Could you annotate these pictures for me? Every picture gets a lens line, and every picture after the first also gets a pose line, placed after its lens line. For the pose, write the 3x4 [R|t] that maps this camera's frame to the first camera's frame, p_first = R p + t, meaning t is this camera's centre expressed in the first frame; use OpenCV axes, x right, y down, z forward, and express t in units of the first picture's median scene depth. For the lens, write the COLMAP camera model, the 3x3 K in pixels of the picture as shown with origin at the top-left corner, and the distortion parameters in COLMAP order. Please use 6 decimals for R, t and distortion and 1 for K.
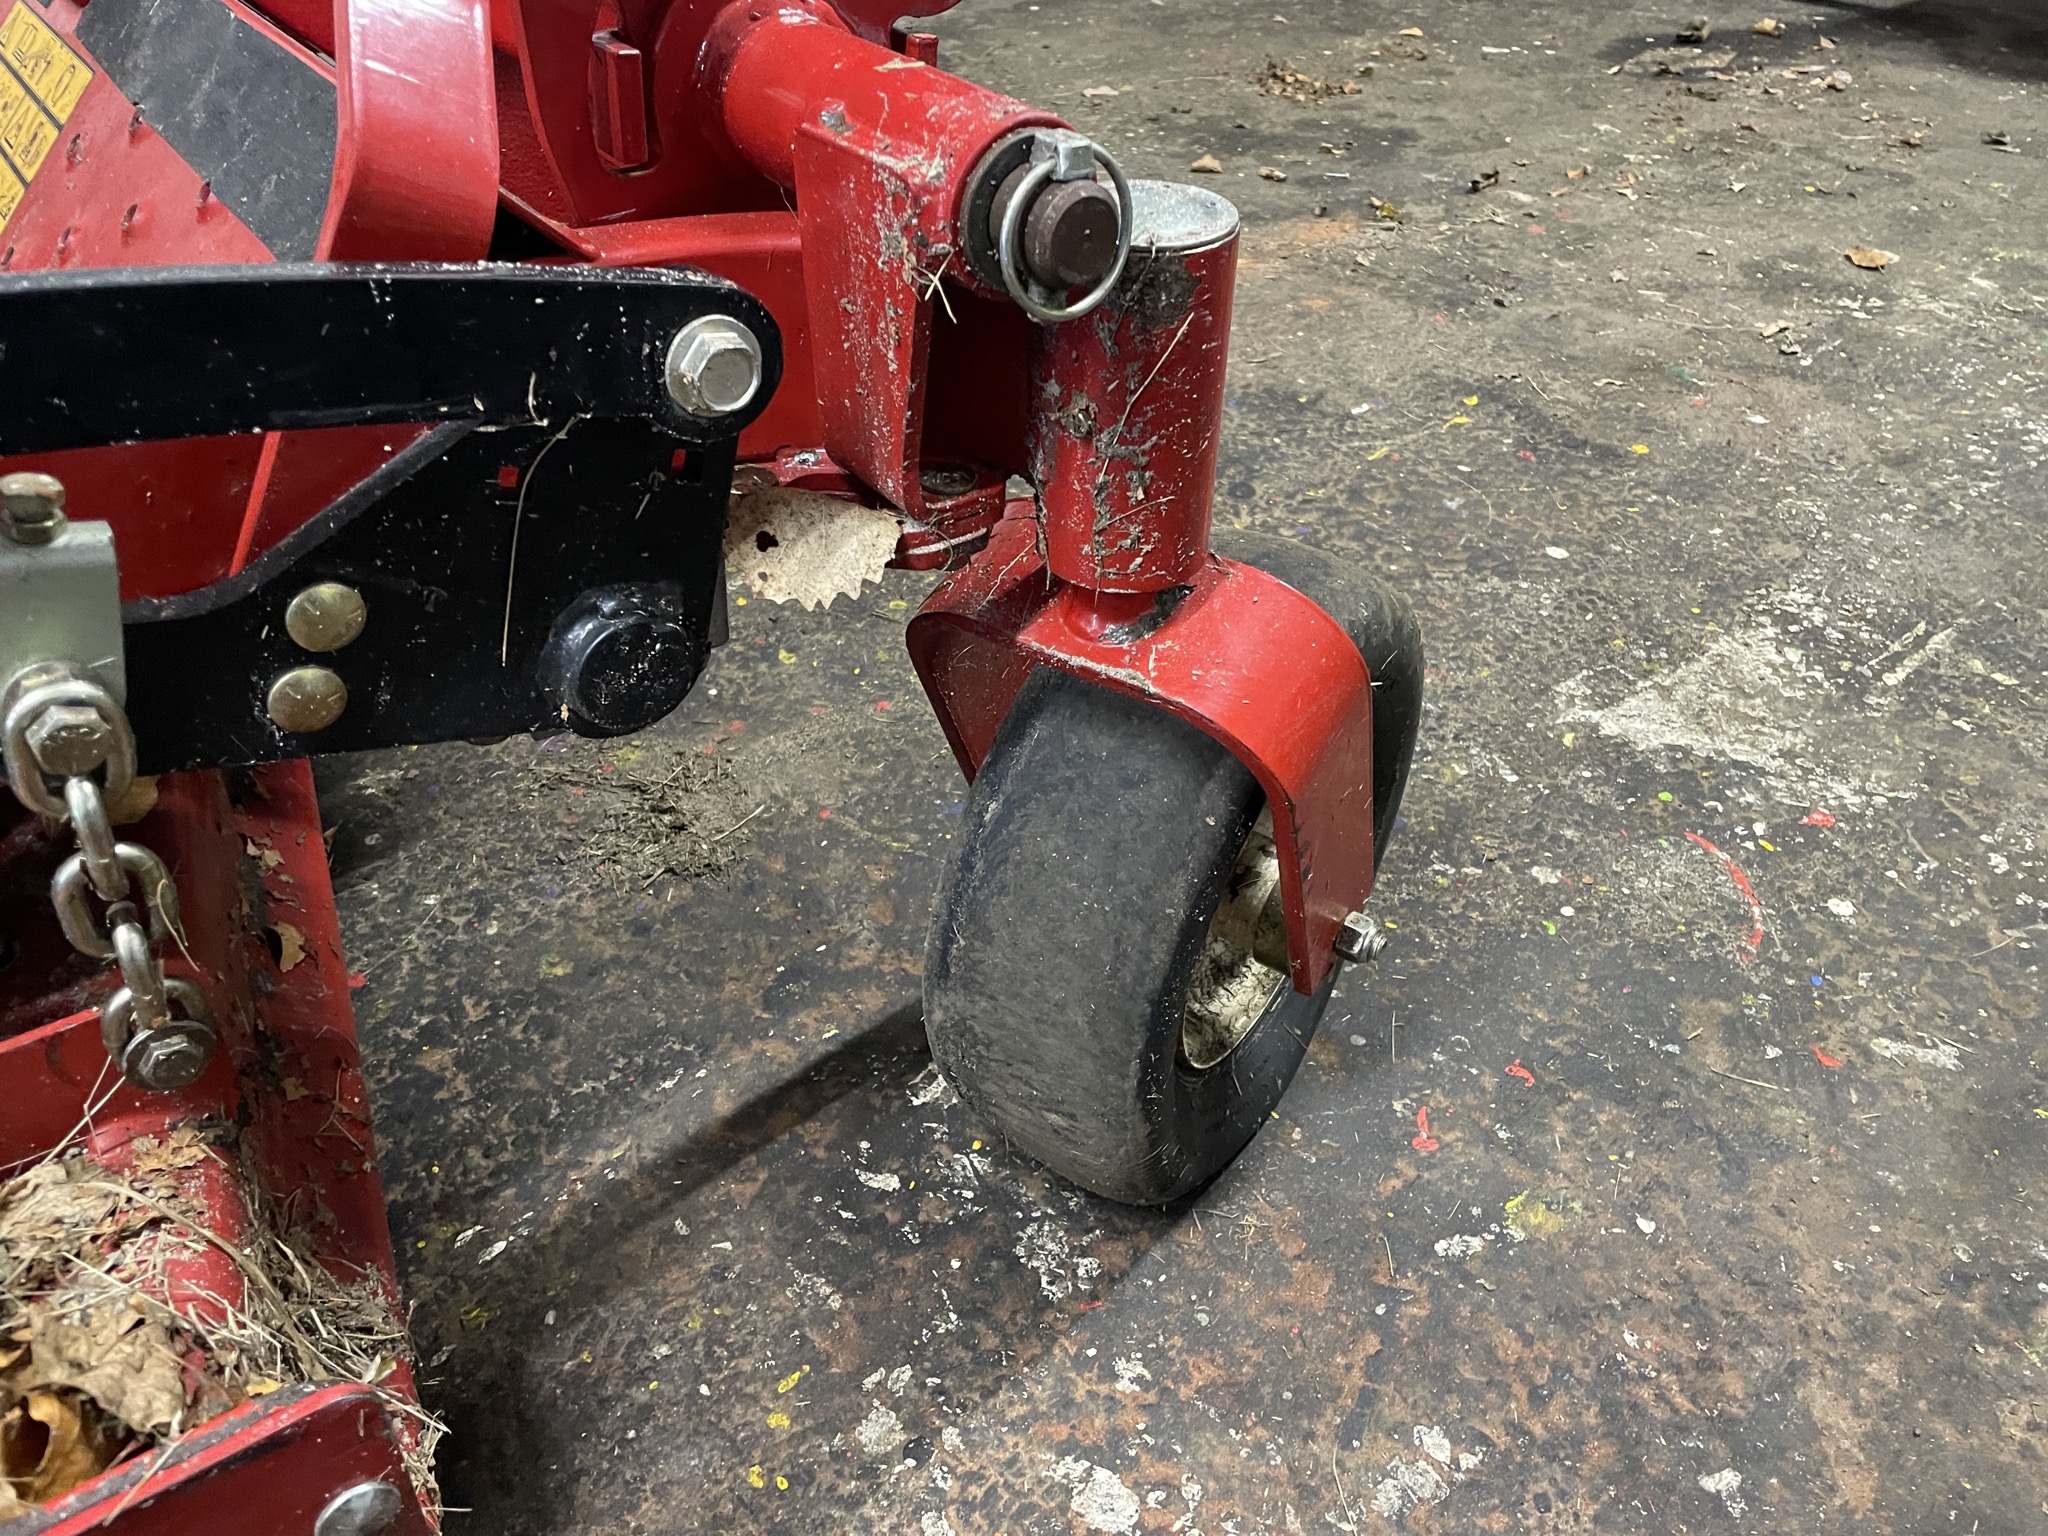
lens RADIAL K [[1545.7, 0, 1040.5], [0, 1545.7, 737.7], [0, 0, 1]] dist [0.091316, -0.118494]
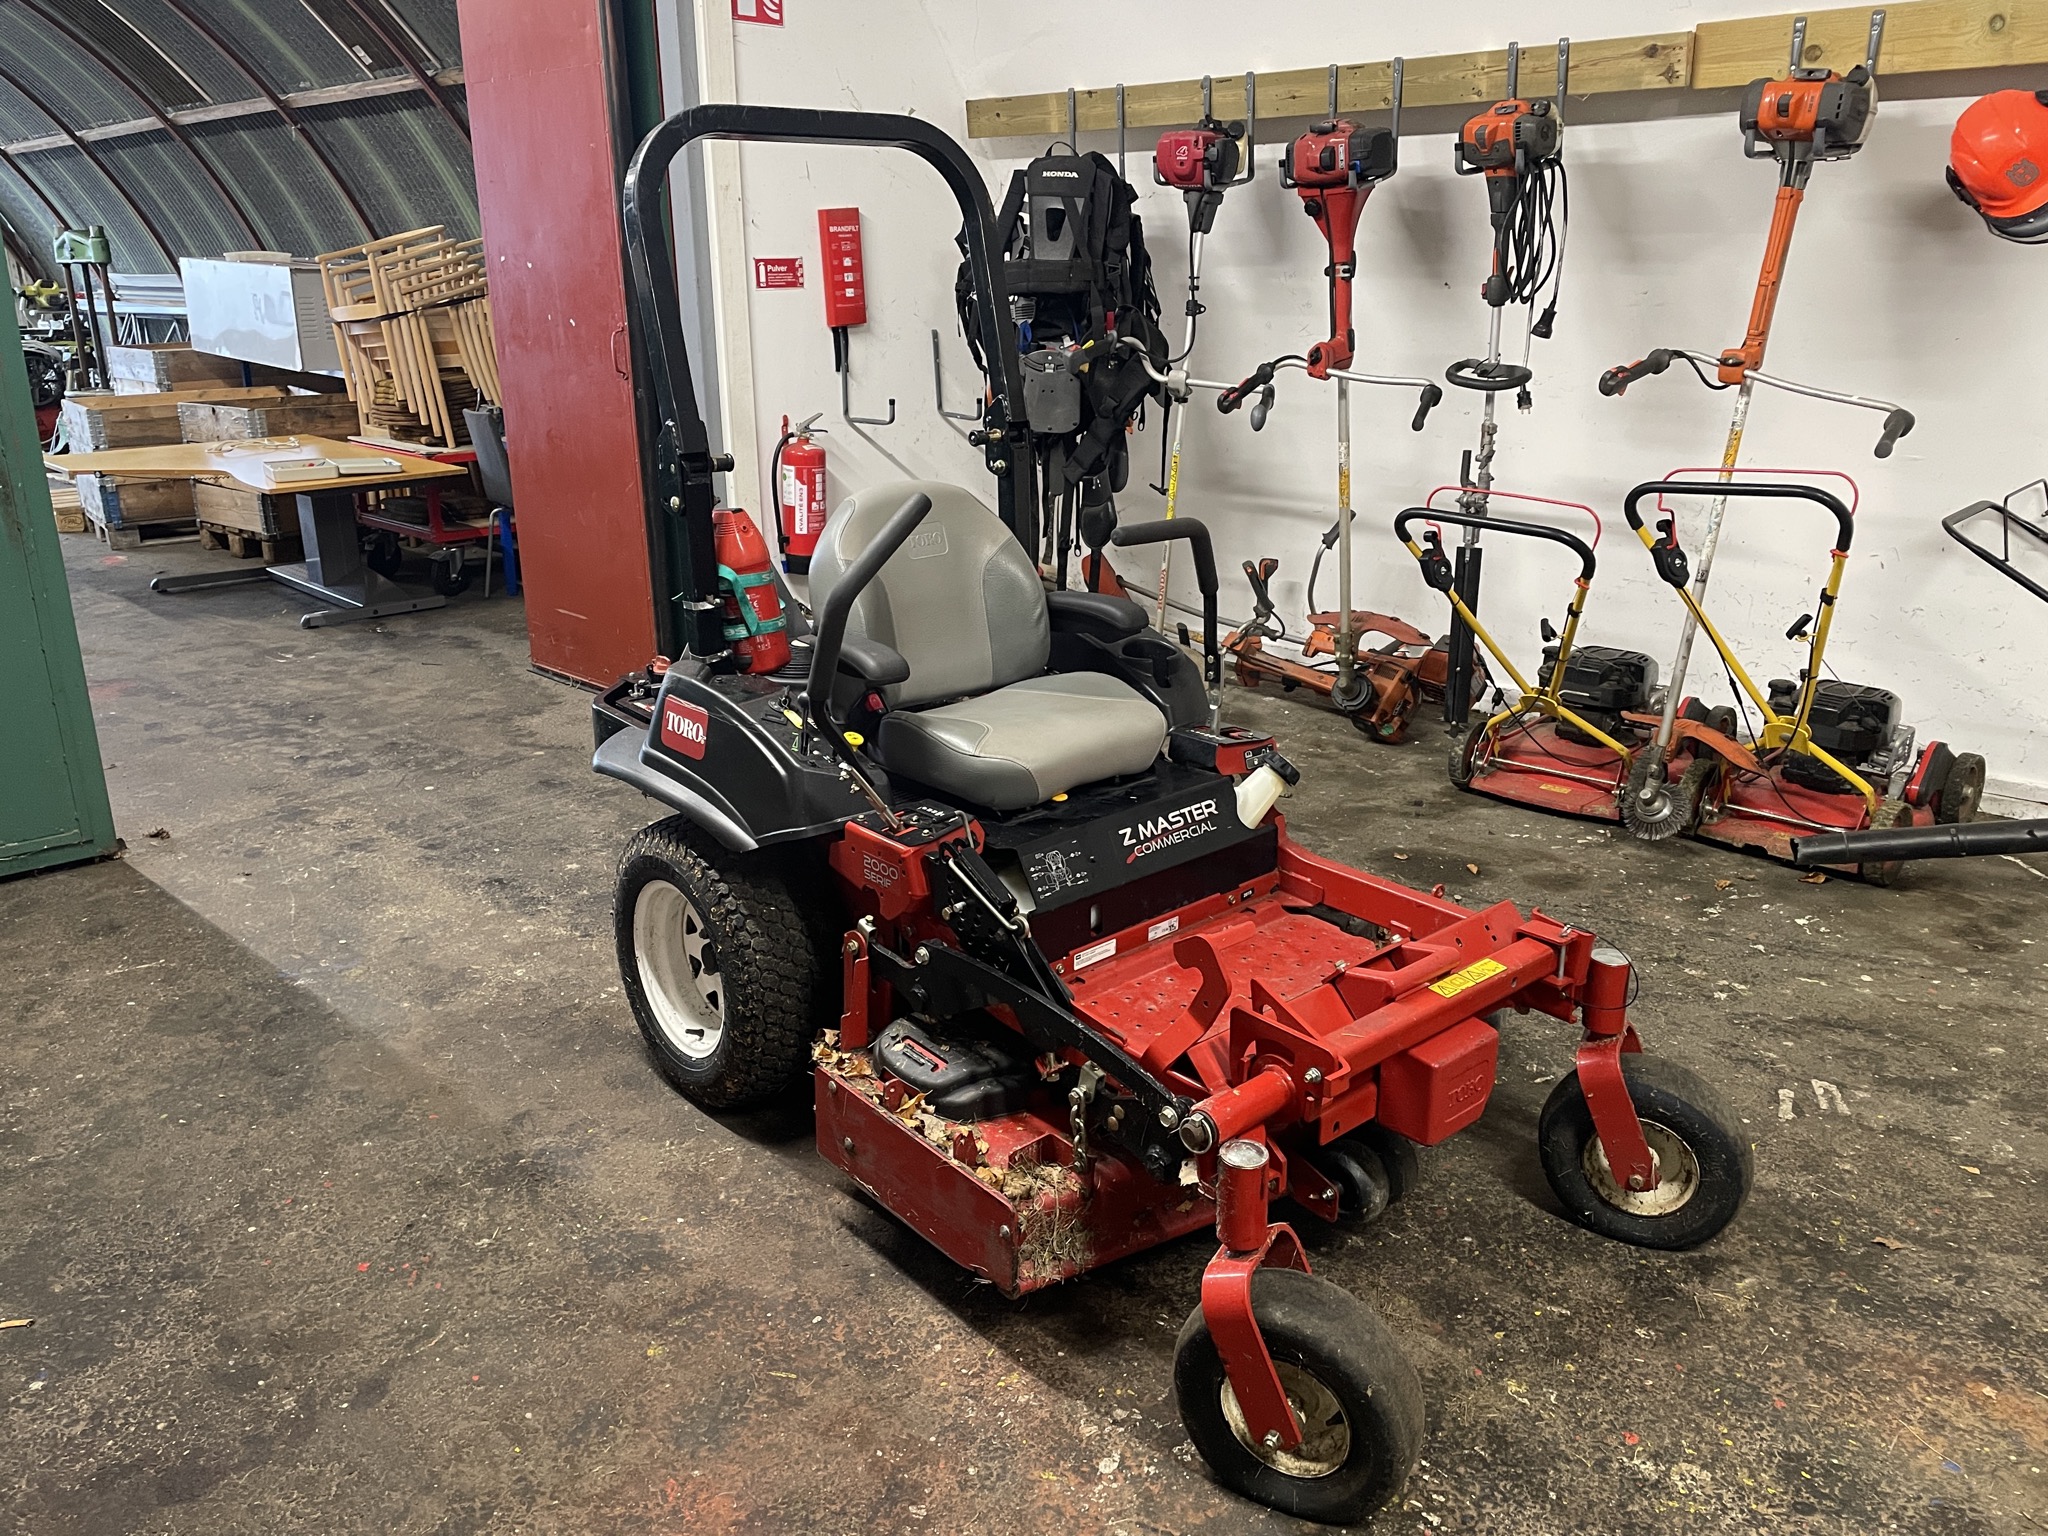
lens RADIAL K [[1545.7, 0, 1017.1], [0, 1545.7, 730.4], [0, 0, 1]] dist [0.091316, -0.118494]
pose [[0.079172, 0.283032, -0.955837, 1.981192], [-0.586756, 0.788384, 0.184846, -0.889069], [0.805884, 0.546209, 0.228488, -0.542992]]
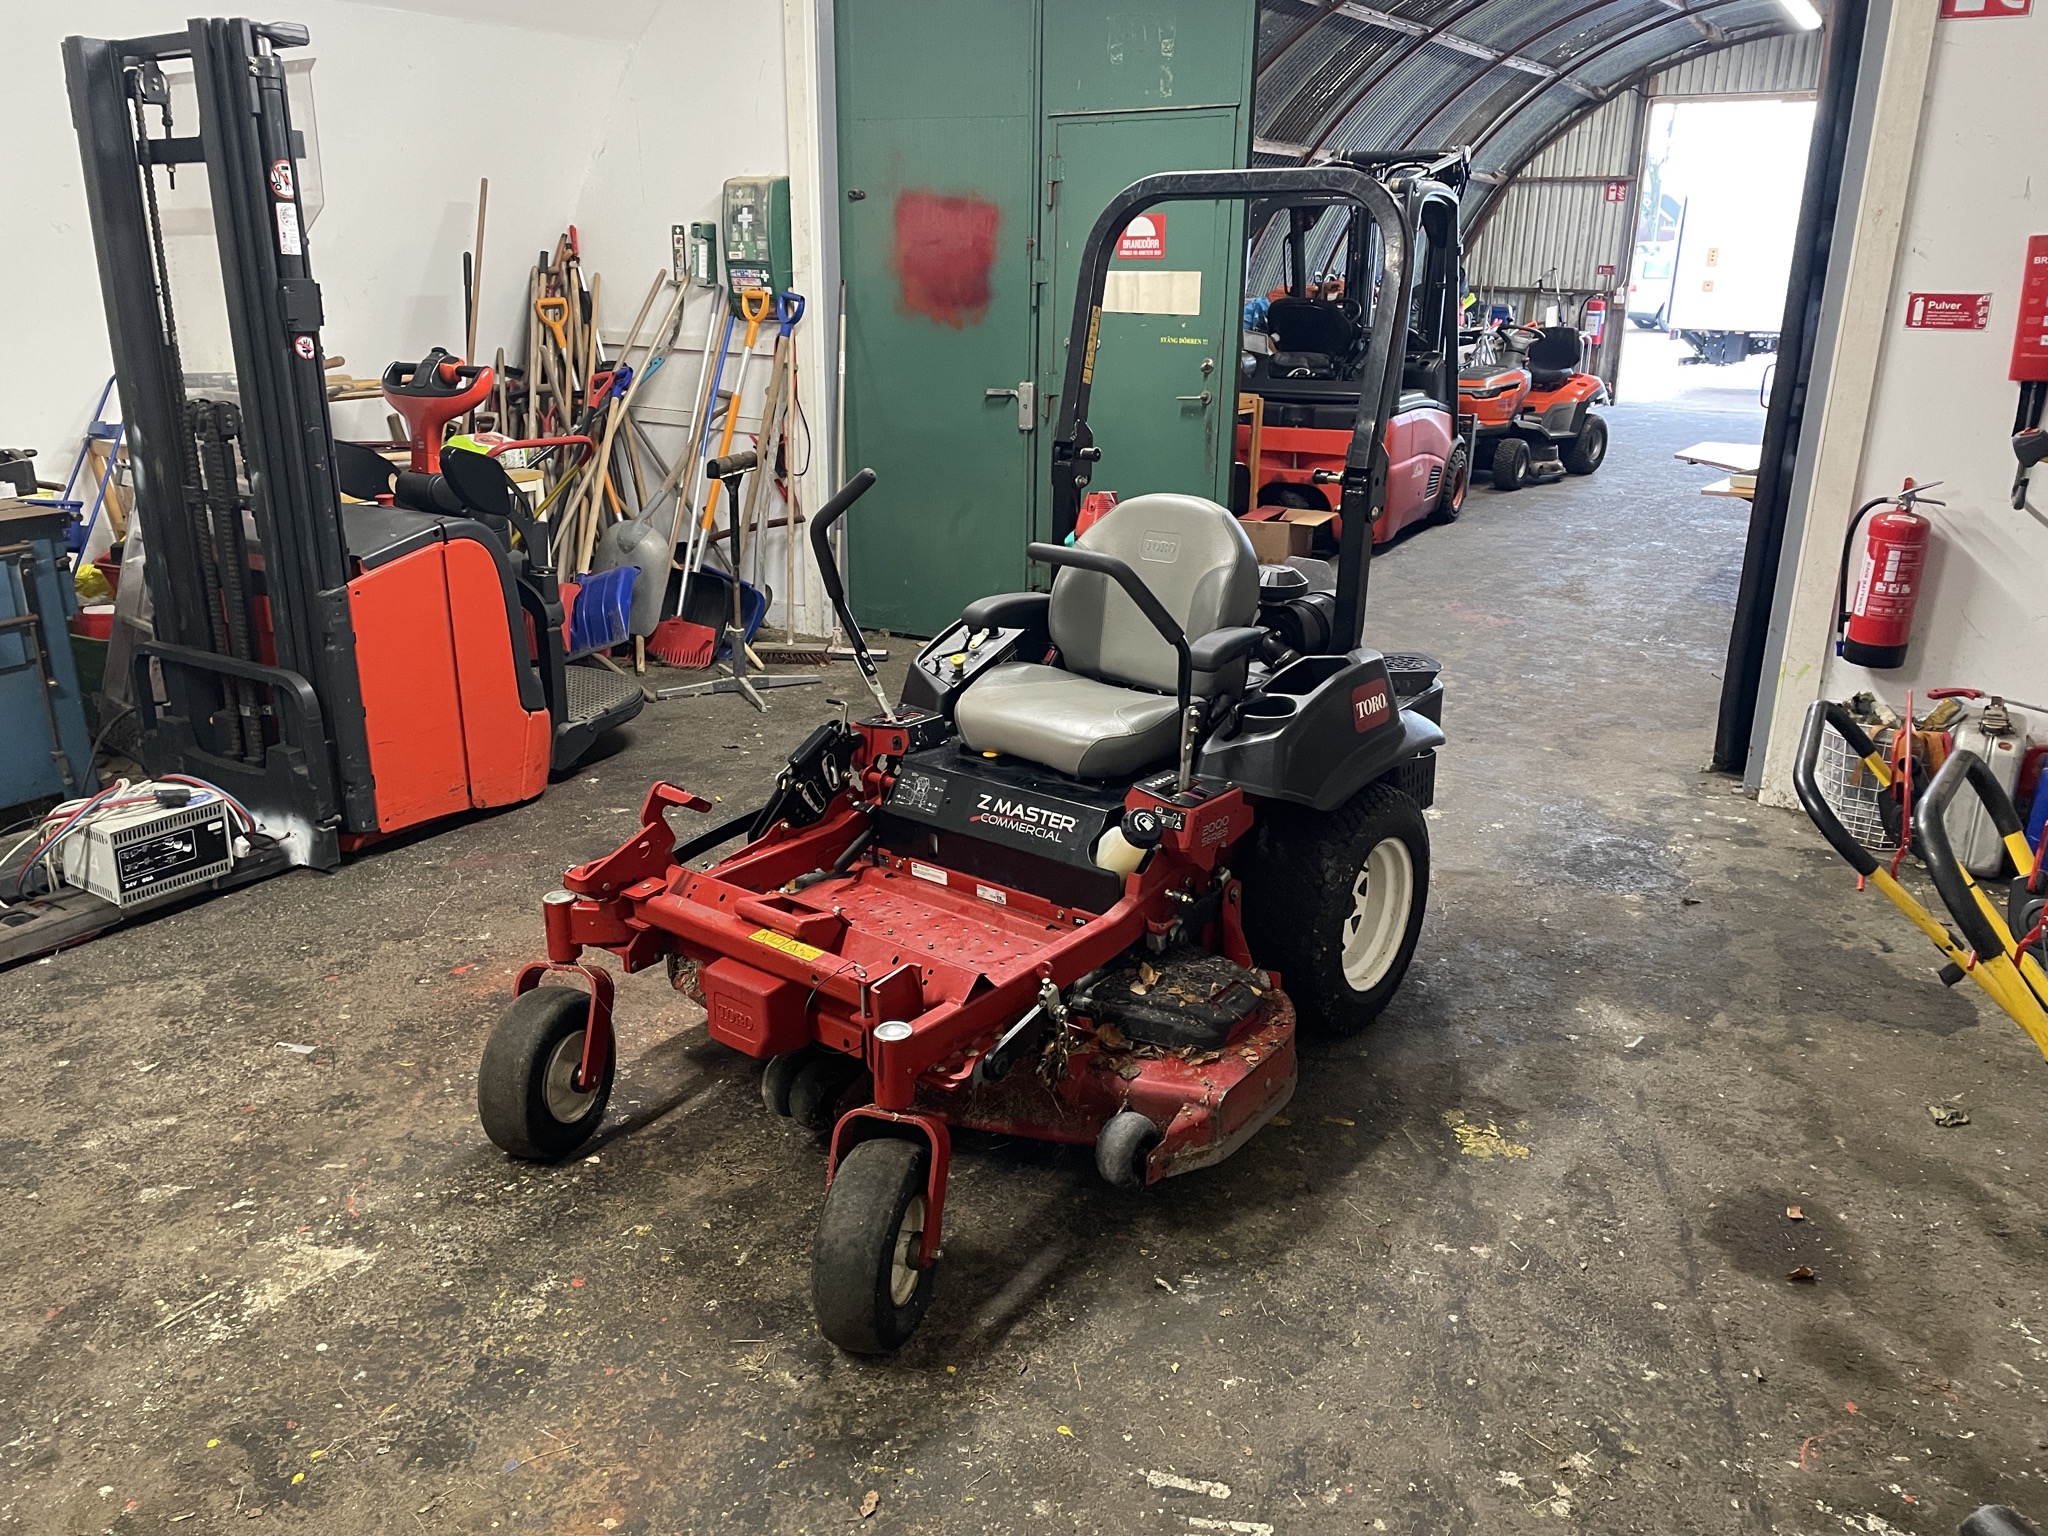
lens RADIAL K [[1545.7, 0, 1026.9], [0, 1545.7, 735.6], [0, 0, 1]] dist [0.091316, -0.118494]
pose [[-0.961162, 0.066196, -0.267929, -0.052441], [-0.177443, 0.595333, 0.783641, -3.224846], [0.211381, 0.800748, -0.560465, 2.392327]]
